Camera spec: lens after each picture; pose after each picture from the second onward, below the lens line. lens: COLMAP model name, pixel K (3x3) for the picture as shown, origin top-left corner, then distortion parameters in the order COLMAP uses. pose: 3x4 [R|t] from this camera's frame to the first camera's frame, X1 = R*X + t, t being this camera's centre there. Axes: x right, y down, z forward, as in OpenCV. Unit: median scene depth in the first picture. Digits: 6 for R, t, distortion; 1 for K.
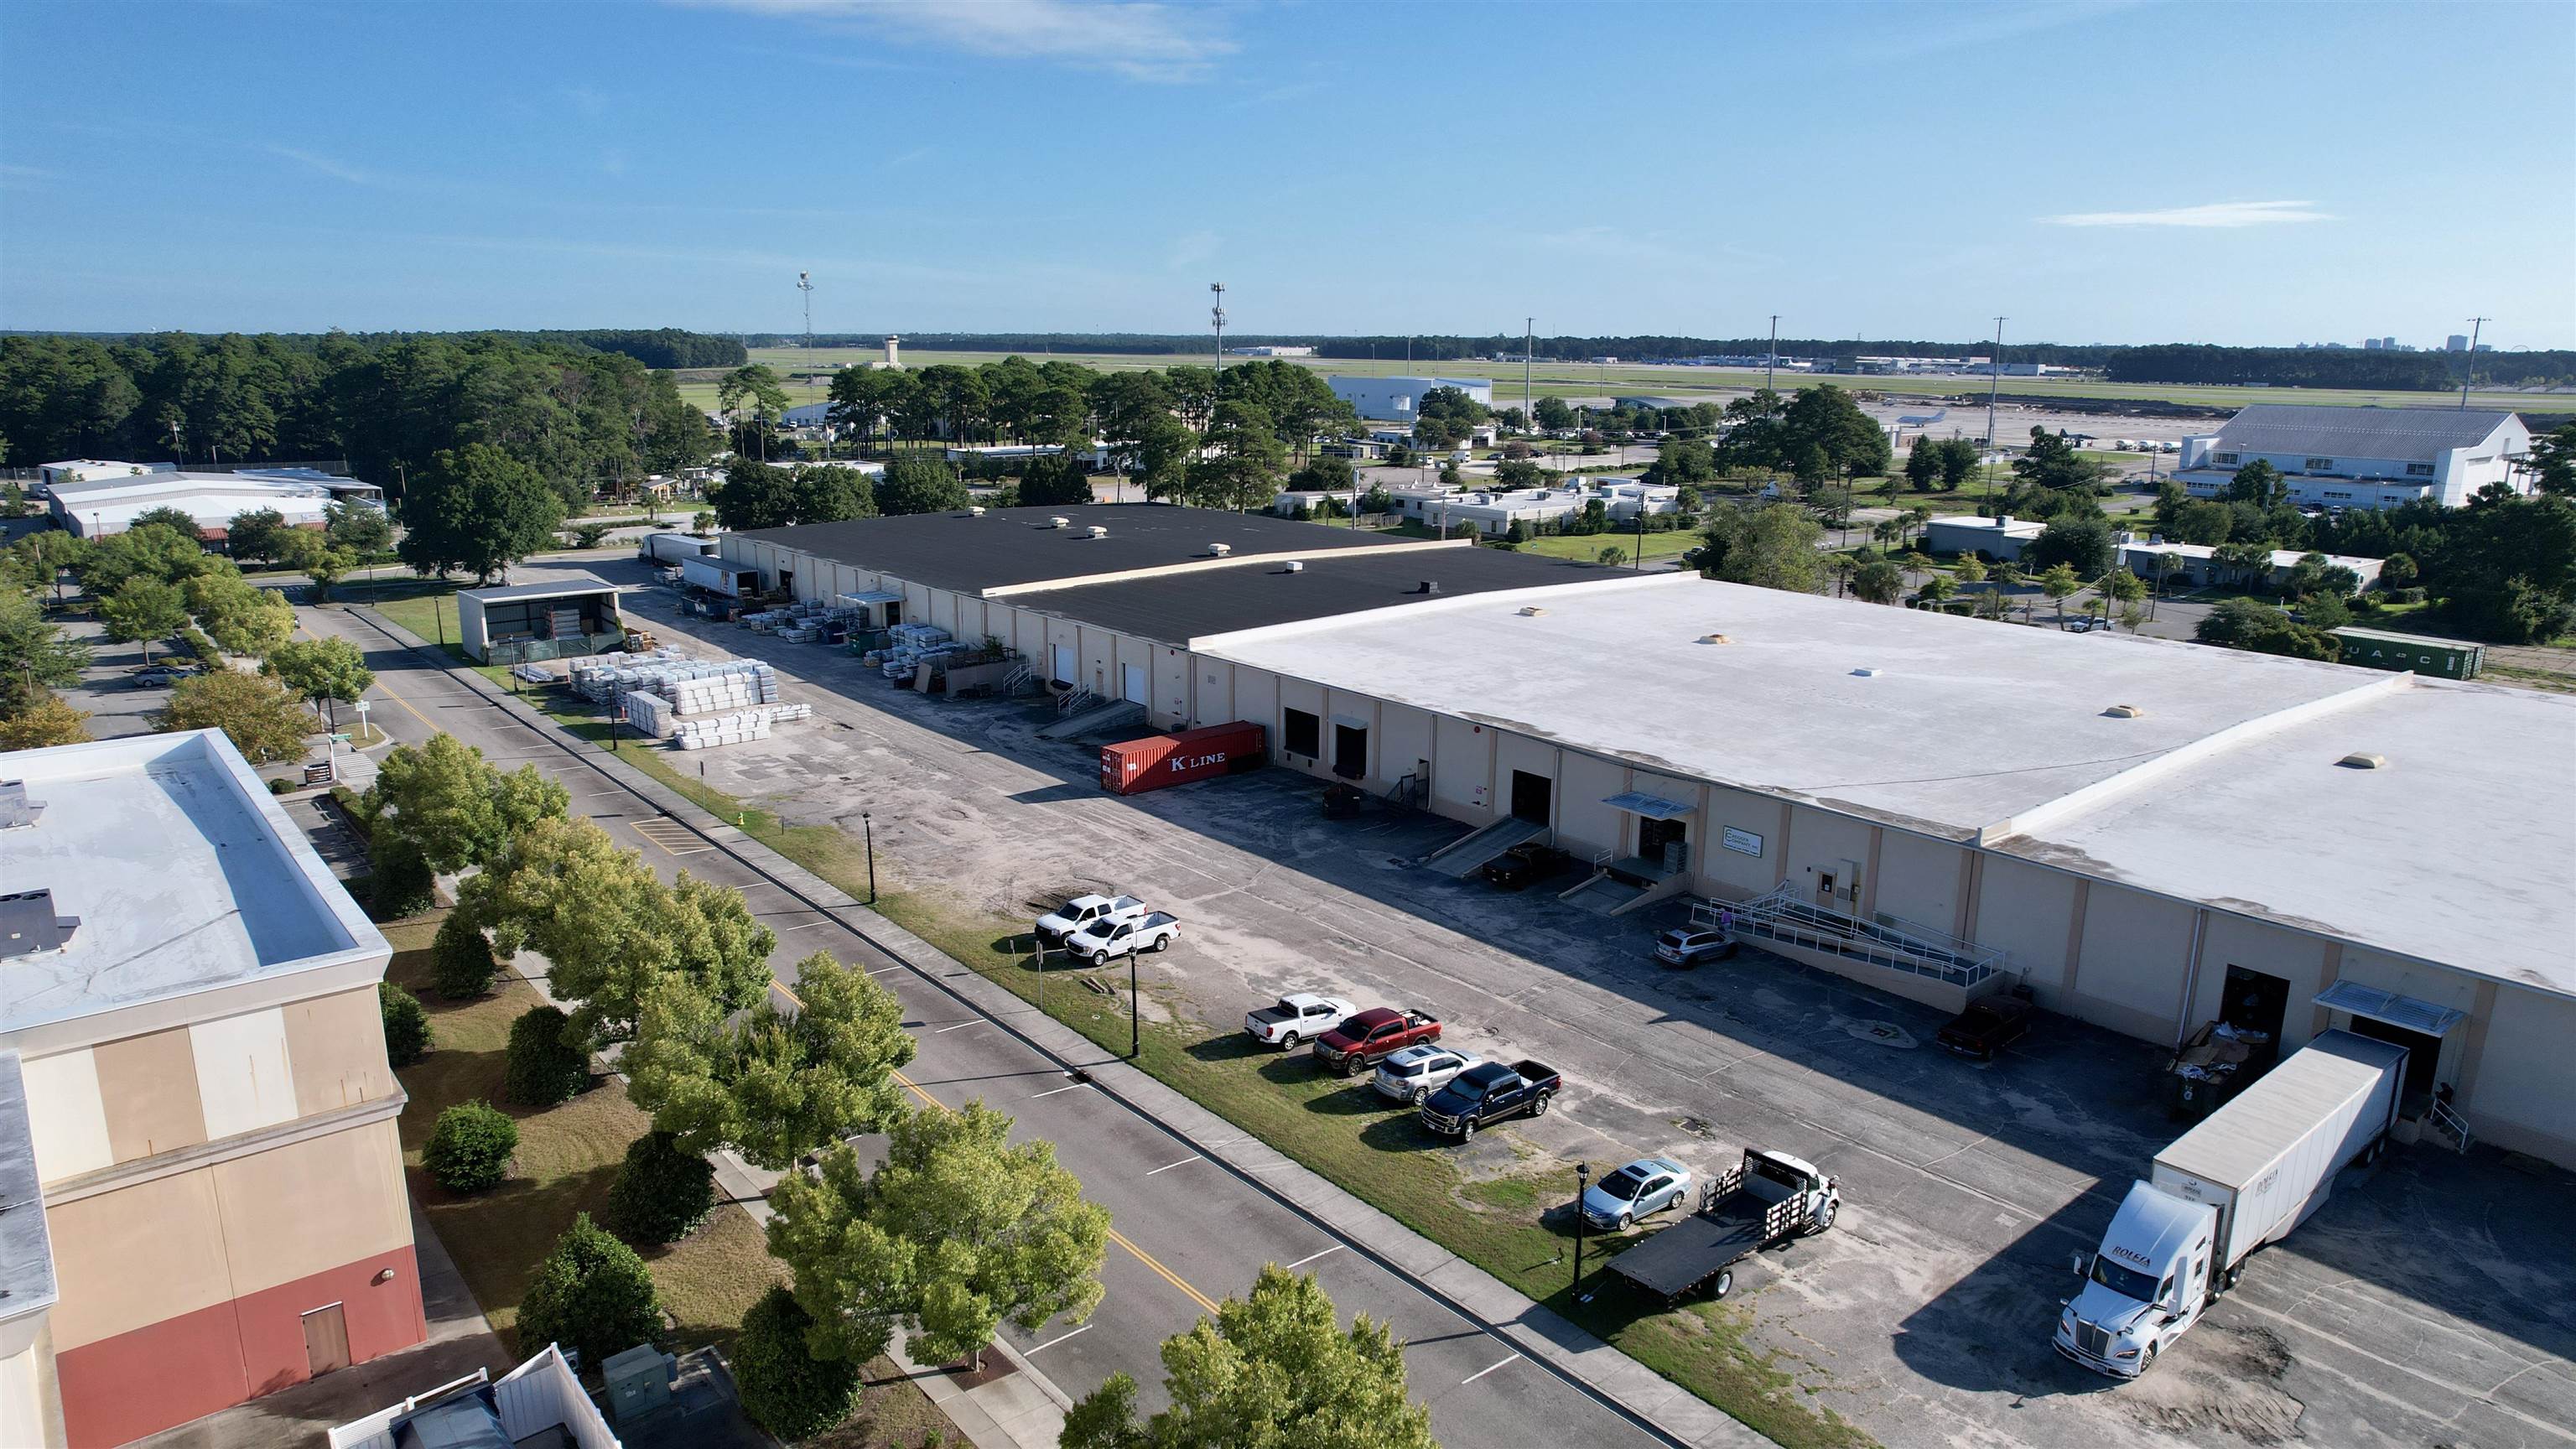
lens RADIAL K [[1645.2, 0, 1288.6], [0, 1645.2, 738.5], [0, 0, 1]] dist [-0.069873, 0.059542]
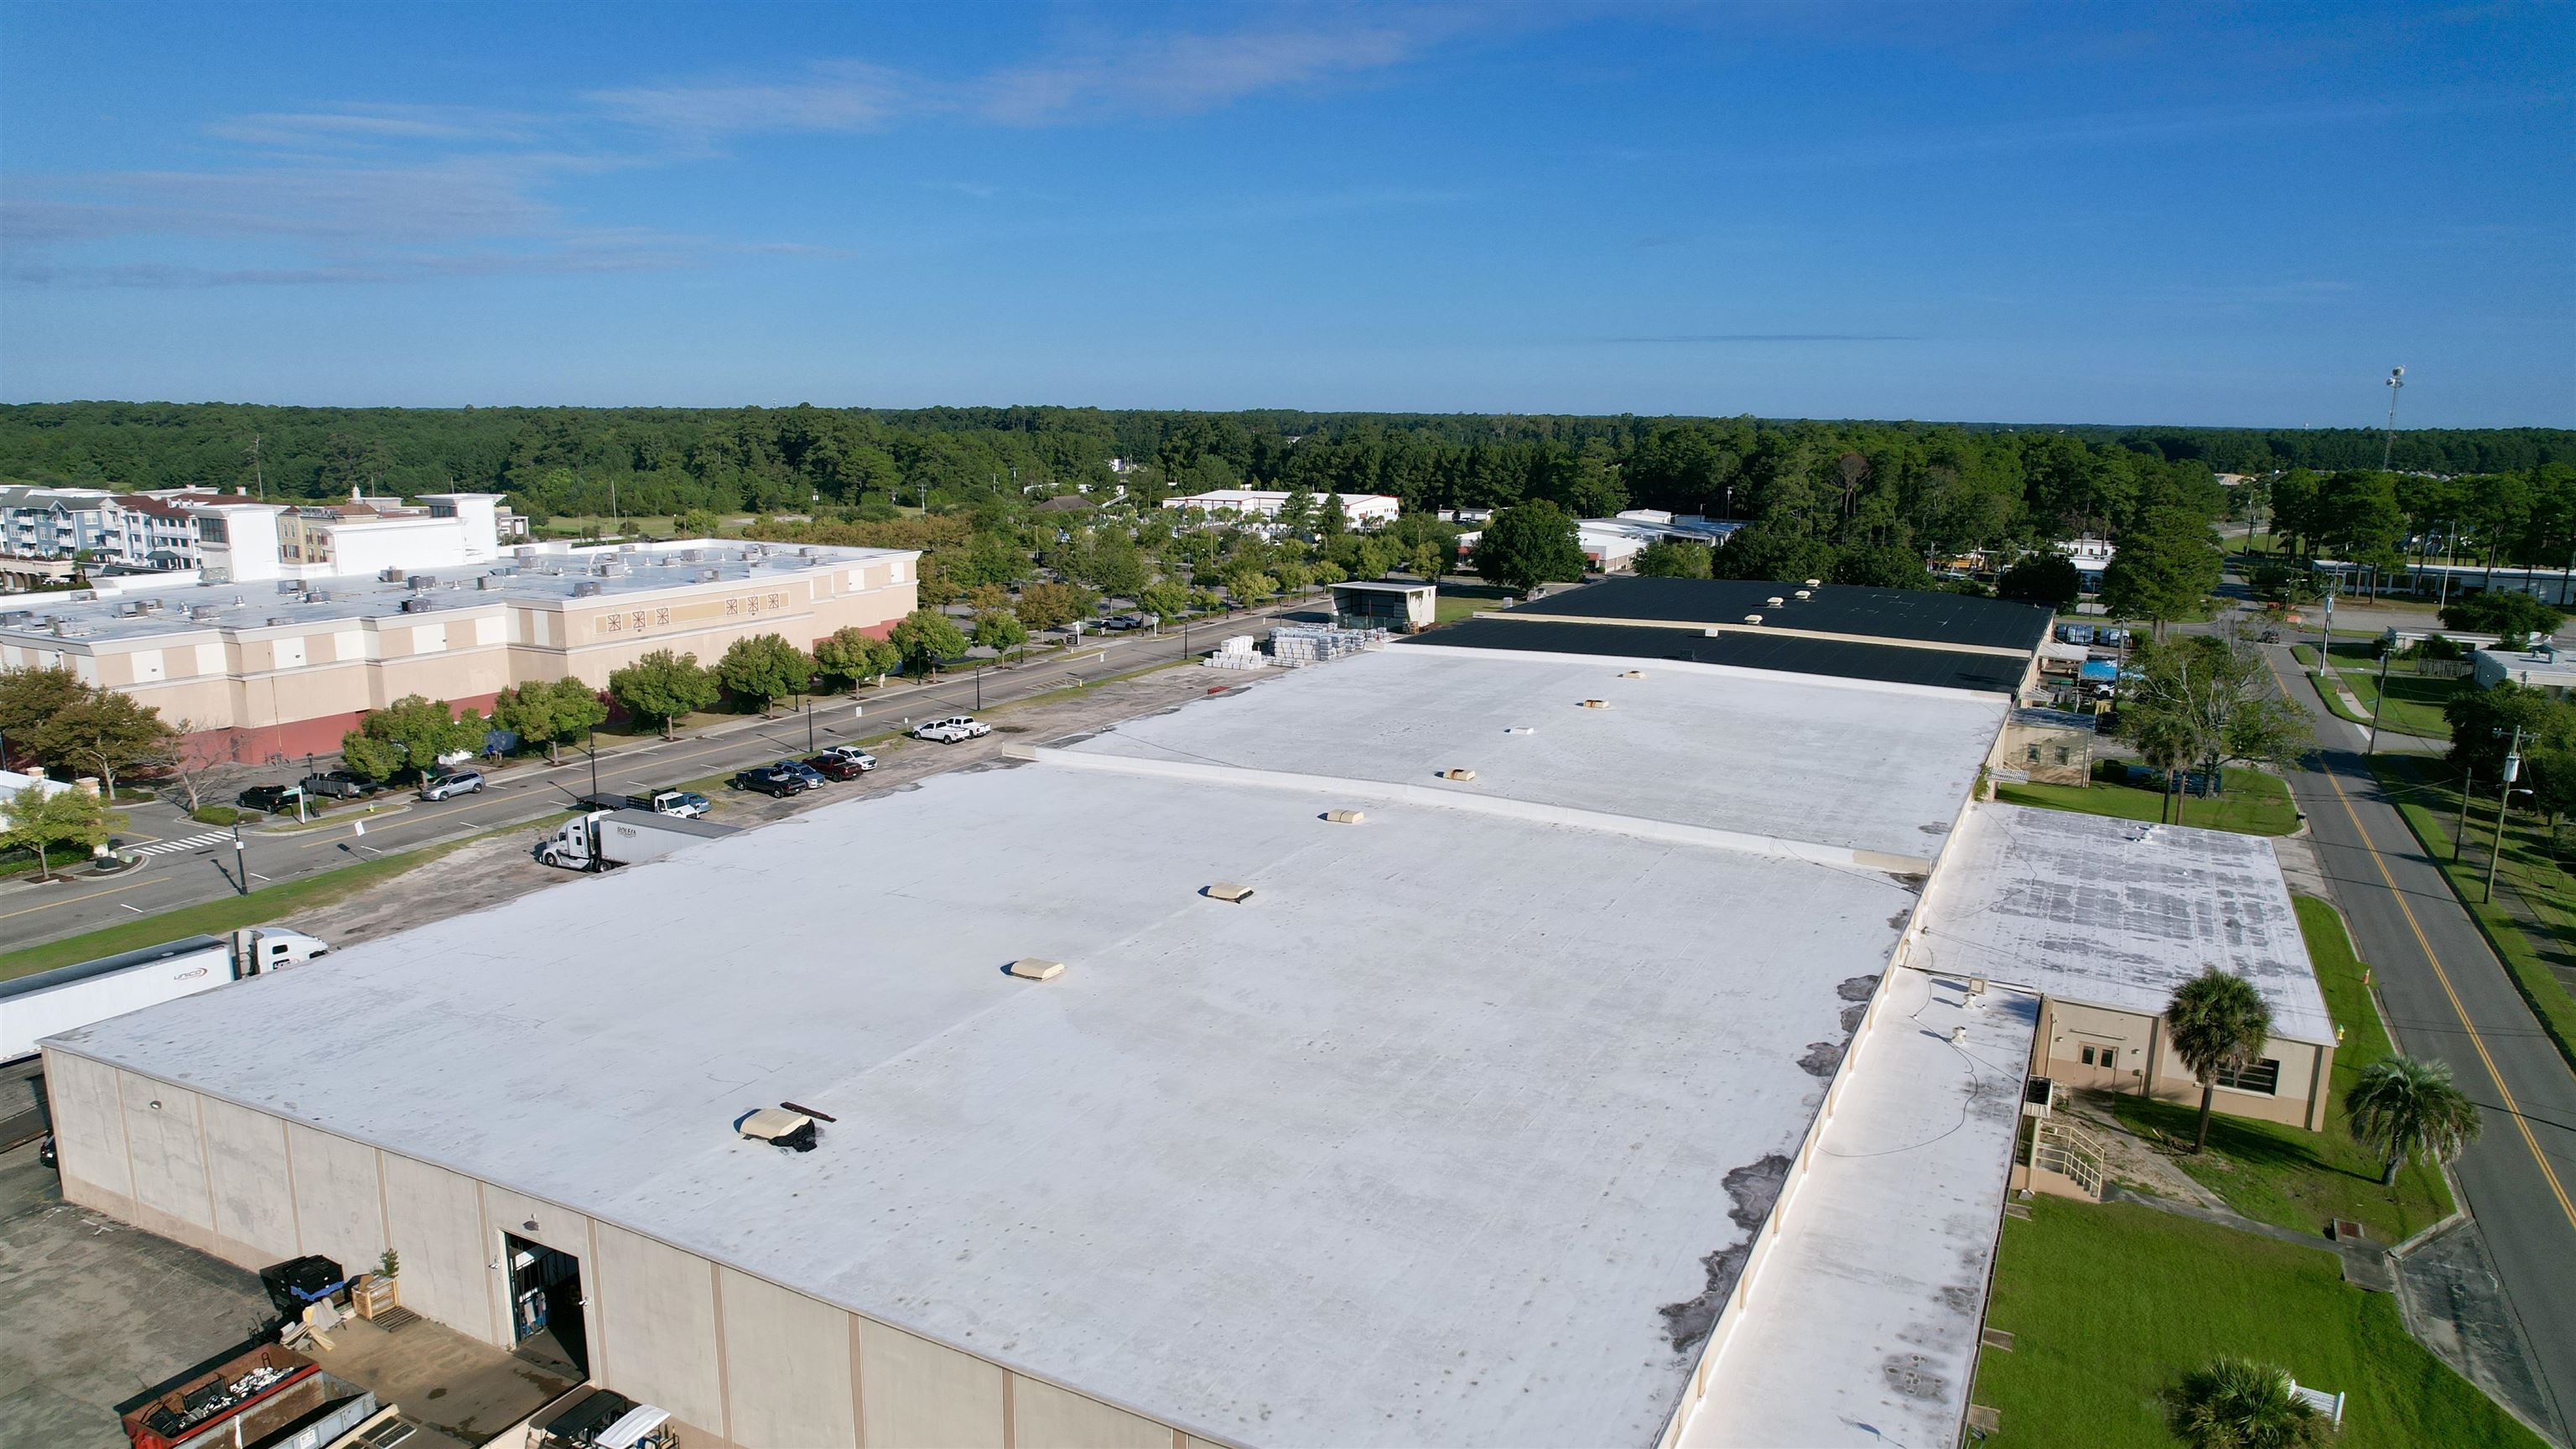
lens RADIAL K [[1645.2, 0, 1286.4], [0, 1645.2, 726.1], [0, 0, 1]] dist [-0.069873, 0.059542]
pose [[0.387597, 0.169790, -0.906057, 1.197049], [-0.226896, 0.970224, 0.084752, -0.094118], [0.893469, 0.172731, 0.414581, 0.373905]]
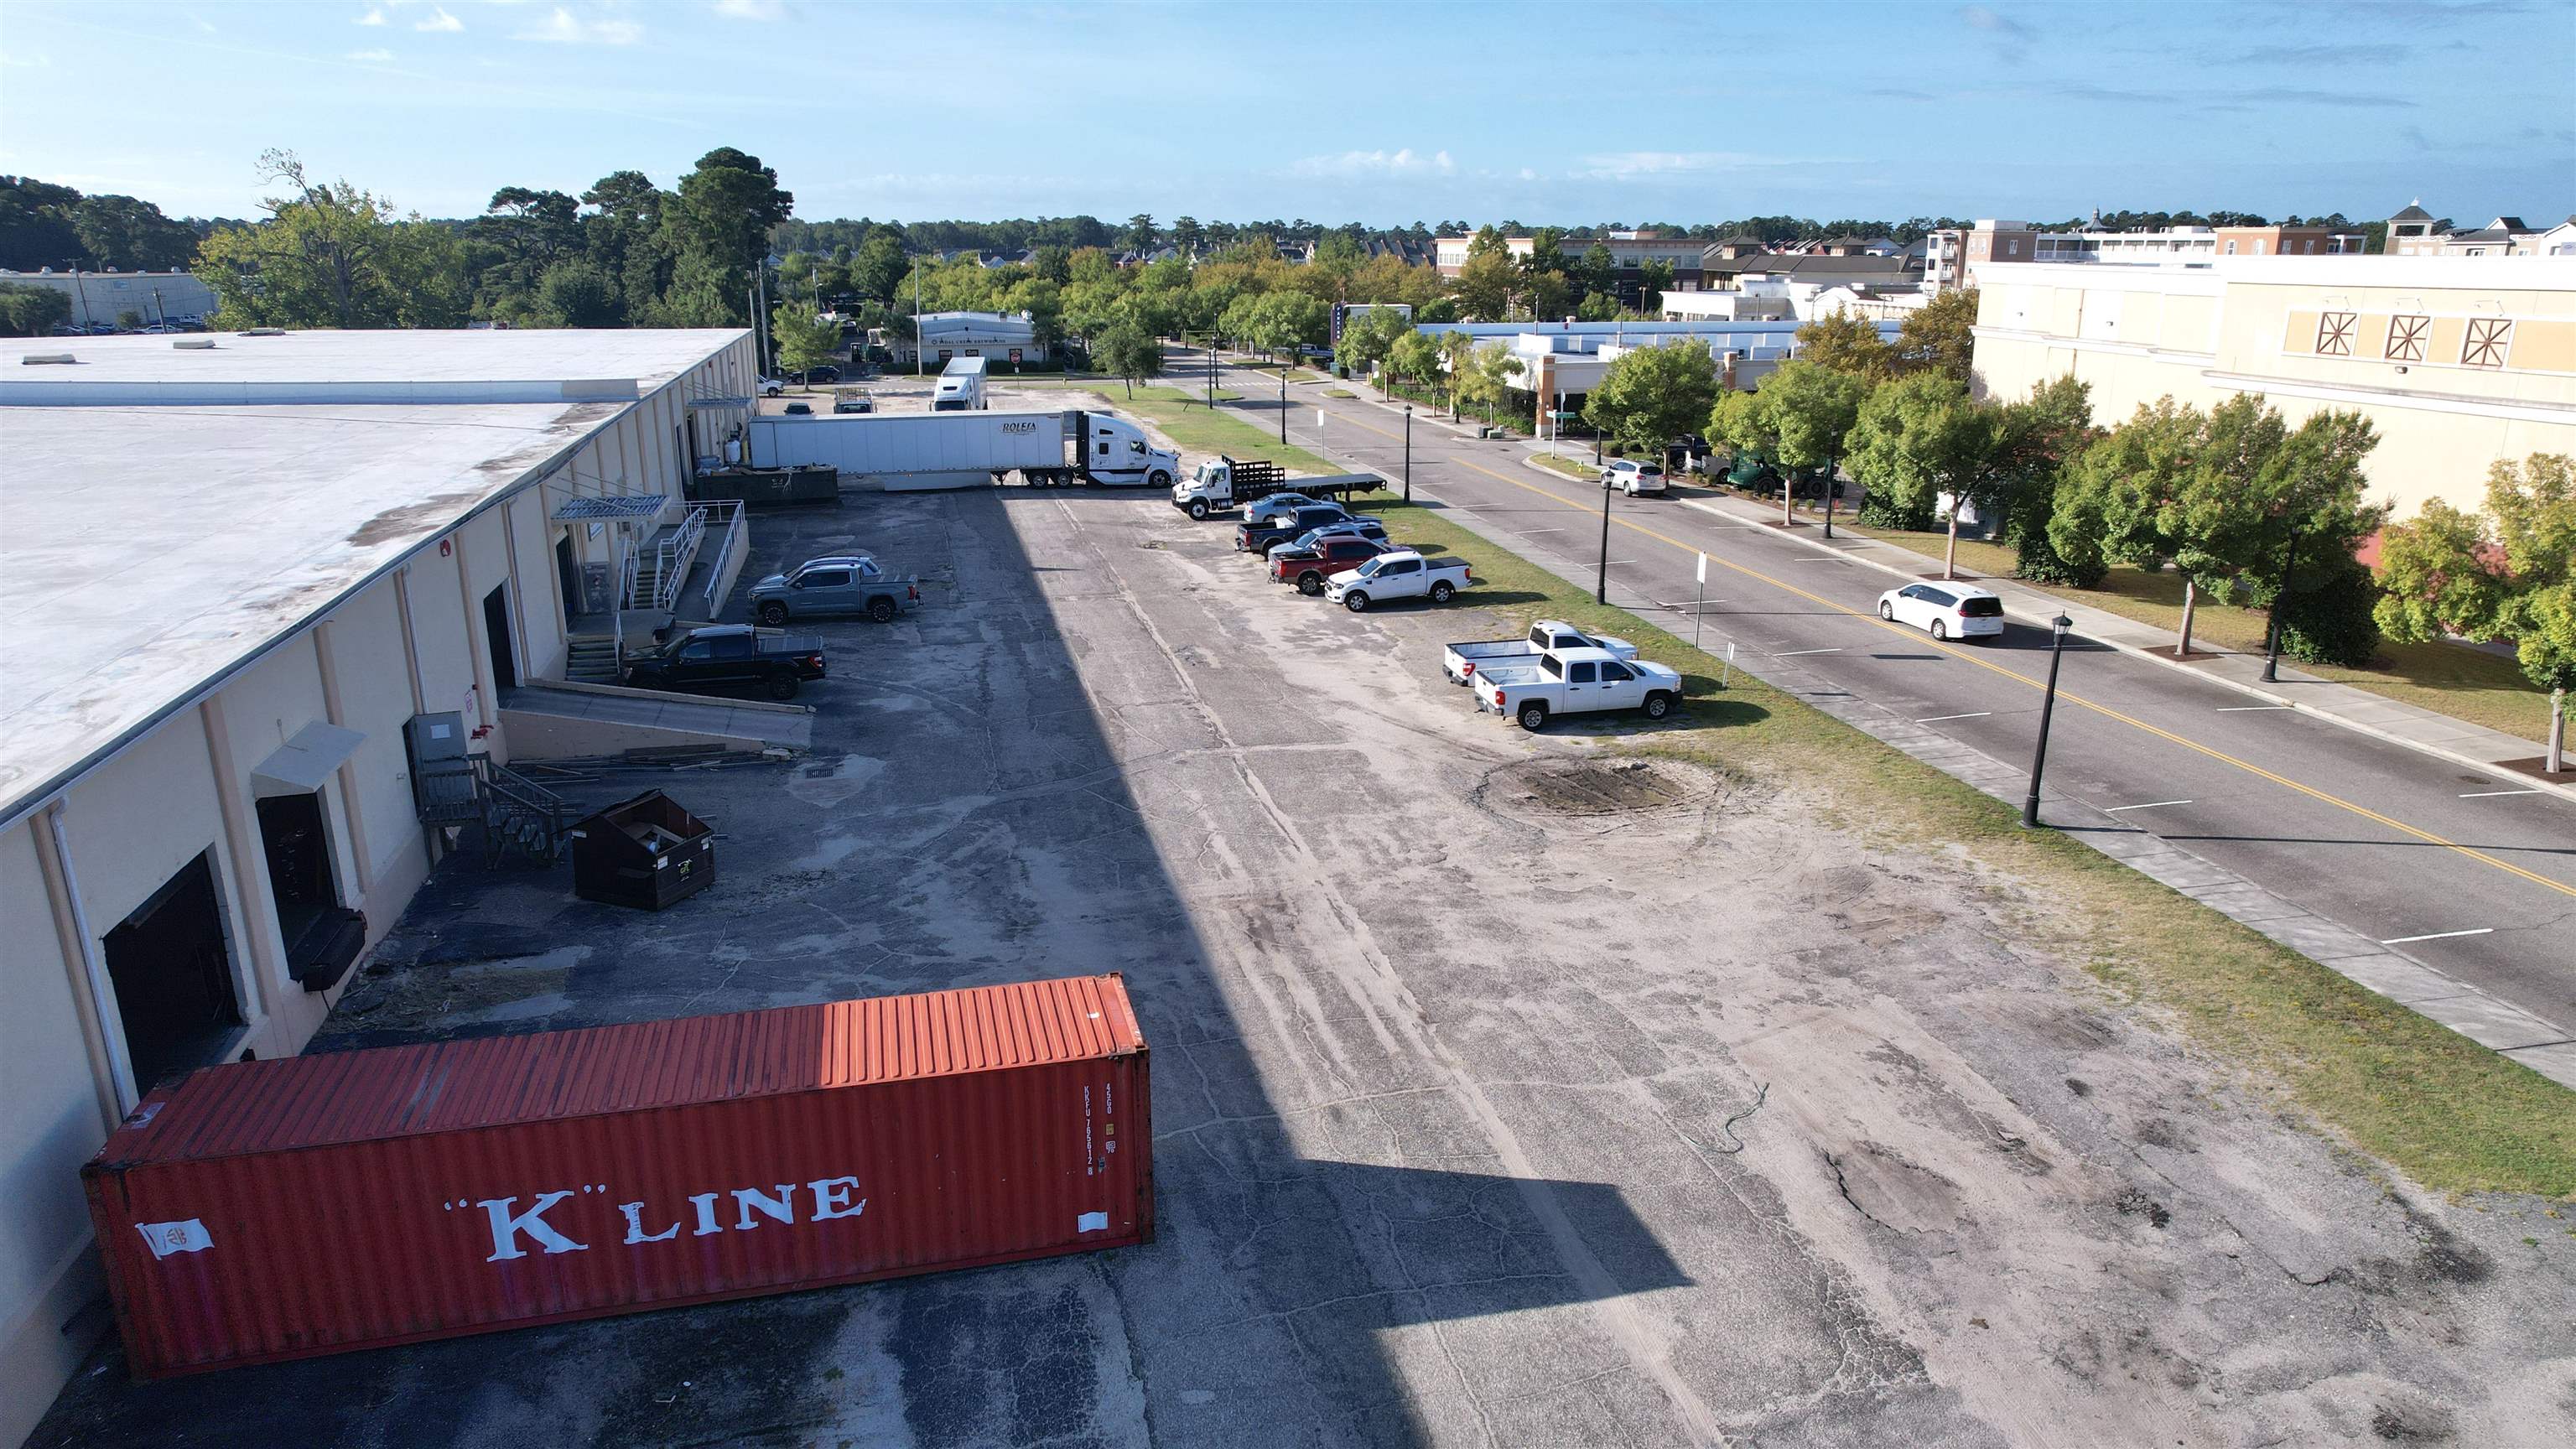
lens RADIAL K [[1645.2, 0, 1281.8], [0, 1645.2, 741.4], [0, 0, 1]] dist [-0.069873, 0.059542]
pose [[-0.892589, -0.137751, 0.429313, -0.186100], [0.103198, 0.864490, 0.491943, -0.108486], [-0.438902, 0.483407, -0.757418, 1.009530]]
